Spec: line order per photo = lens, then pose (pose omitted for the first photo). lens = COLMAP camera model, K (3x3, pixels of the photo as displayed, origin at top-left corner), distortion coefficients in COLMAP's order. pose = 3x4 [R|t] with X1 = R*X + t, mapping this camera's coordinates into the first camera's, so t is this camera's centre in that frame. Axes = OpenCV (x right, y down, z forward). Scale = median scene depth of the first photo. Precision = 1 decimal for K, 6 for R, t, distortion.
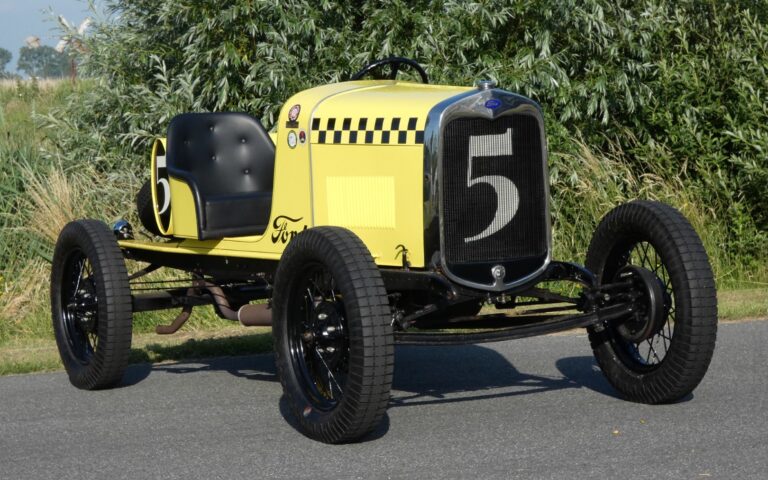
lens RADIAL K [[2197.7, 0, 384.0], [0, 2197.7, 240.0], [0, 0, 1]] dist [0.528618, -0.057266]
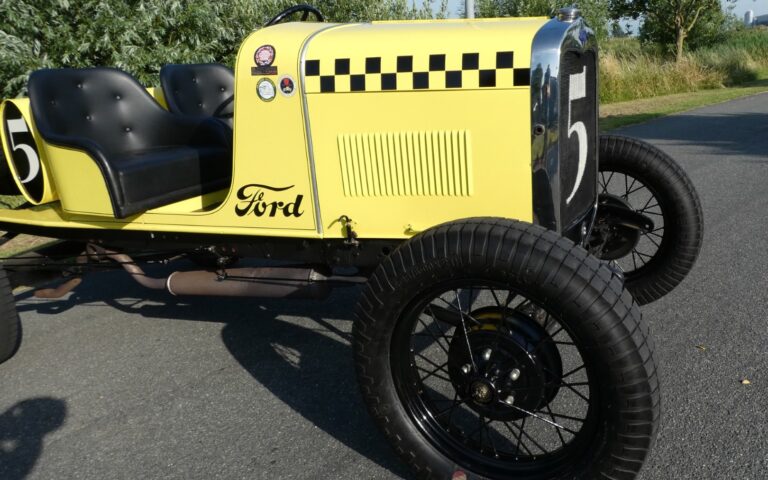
lens RADIAL K [[579.4, 0, 468.1], [0, 579.4, 212.7], [0, 0, 1]] dist [-0.004144, 0.000021]
pose [[0.782076, -0.158692, 0.602639, -0.117615], [0.062410, 0.982117, 0.177626, -0.034576], [-0.620050, -0.101306, 0.777994, 0.786340]]
